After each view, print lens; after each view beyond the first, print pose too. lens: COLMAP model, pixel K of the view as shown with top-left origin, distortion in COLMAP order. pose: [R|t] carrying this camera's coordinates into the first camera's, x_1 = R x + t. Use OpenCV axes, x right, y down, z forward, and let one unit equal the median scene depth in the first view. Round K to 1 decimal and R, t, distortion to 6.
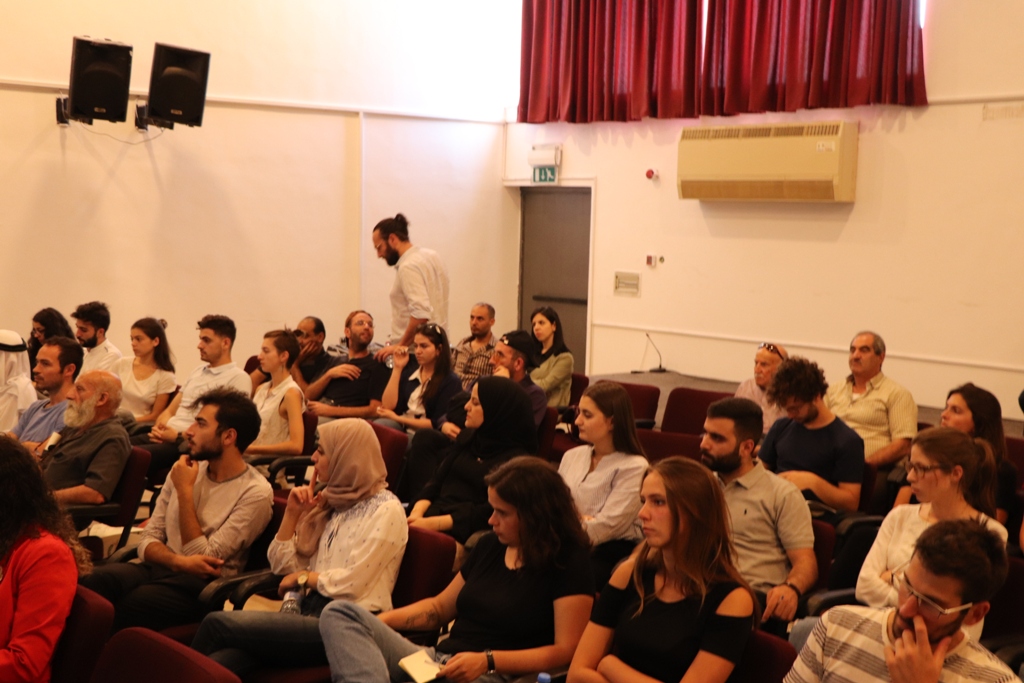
lens RADIAL K [[1385.7, 0, 512.0], [0, 1385.7, 341.5], [0, 0, 1]] dist [0.056759, 0.071251]
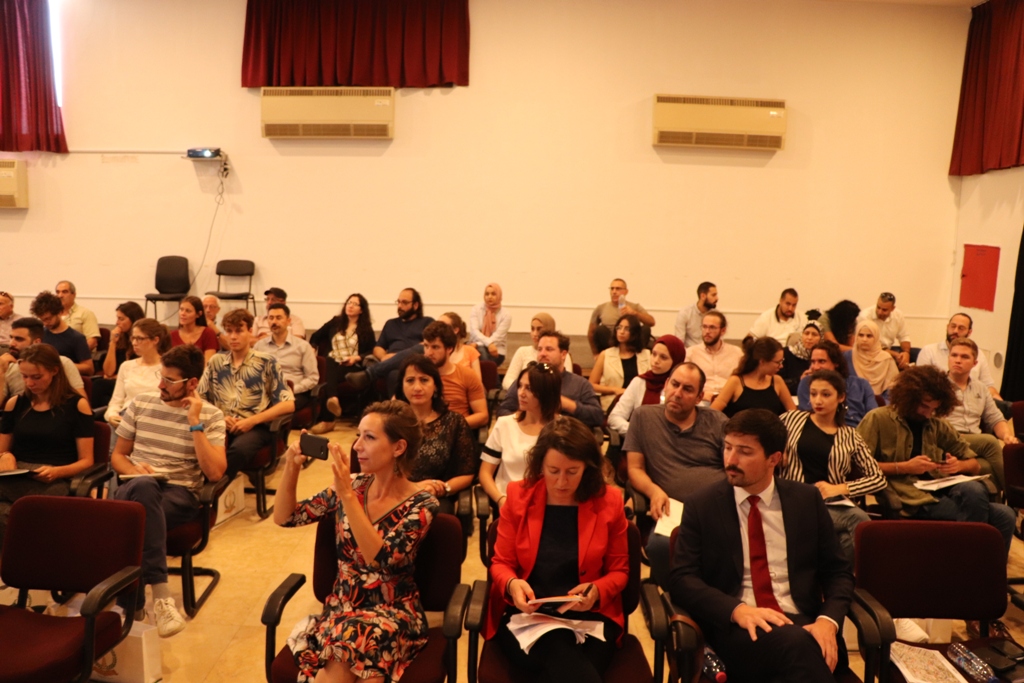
lens RADIAL K [[838.3, 0, 512.0], [0, 838.3, 341.5], [0, 0, 1]] dist [-0.178003, 0.160712]
pose [[0.673616, -0.115469, 0.730006, -0.086048], [0.065786, 0.993167, 0.096391, 0.005606], [-0.736148, -0.016907, 0.676609, -0.091980]]
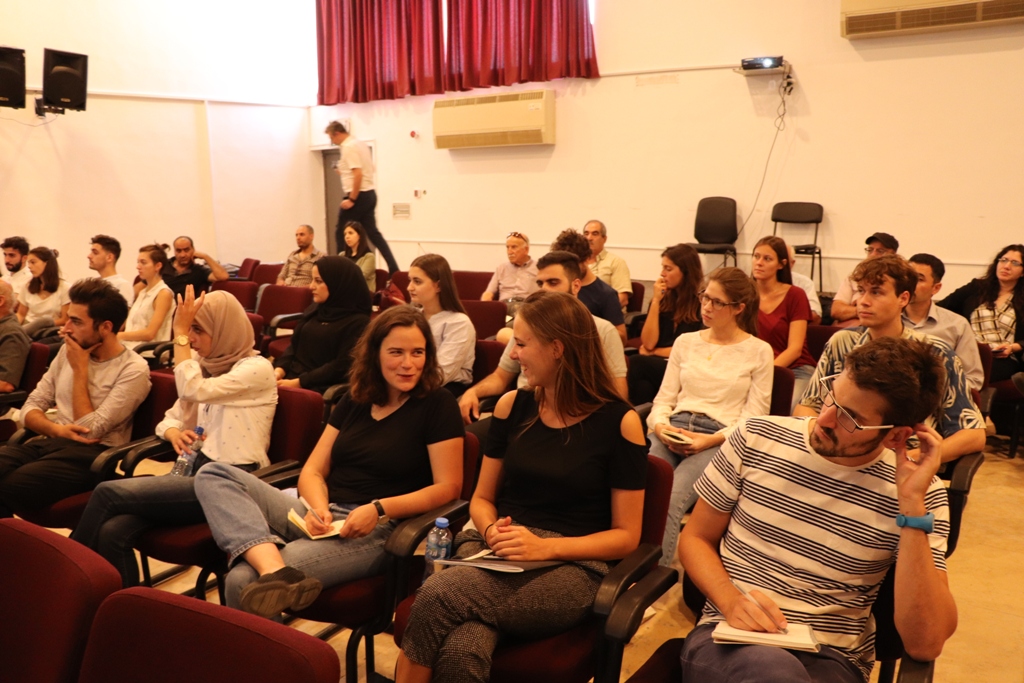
lens RADIAL K [[834.2, 0, 509.2], [0, 834.2, 355.1], [0, 0, 1]] dist [-0.189993, 0.161334]
pose [[0.971028, -0.085224, 0.223251, -0.016579], [0.060805, 0.991611, 0.114064, 0.019089], [-0.231099, -0.097185, 0.968064, 0.138839]]
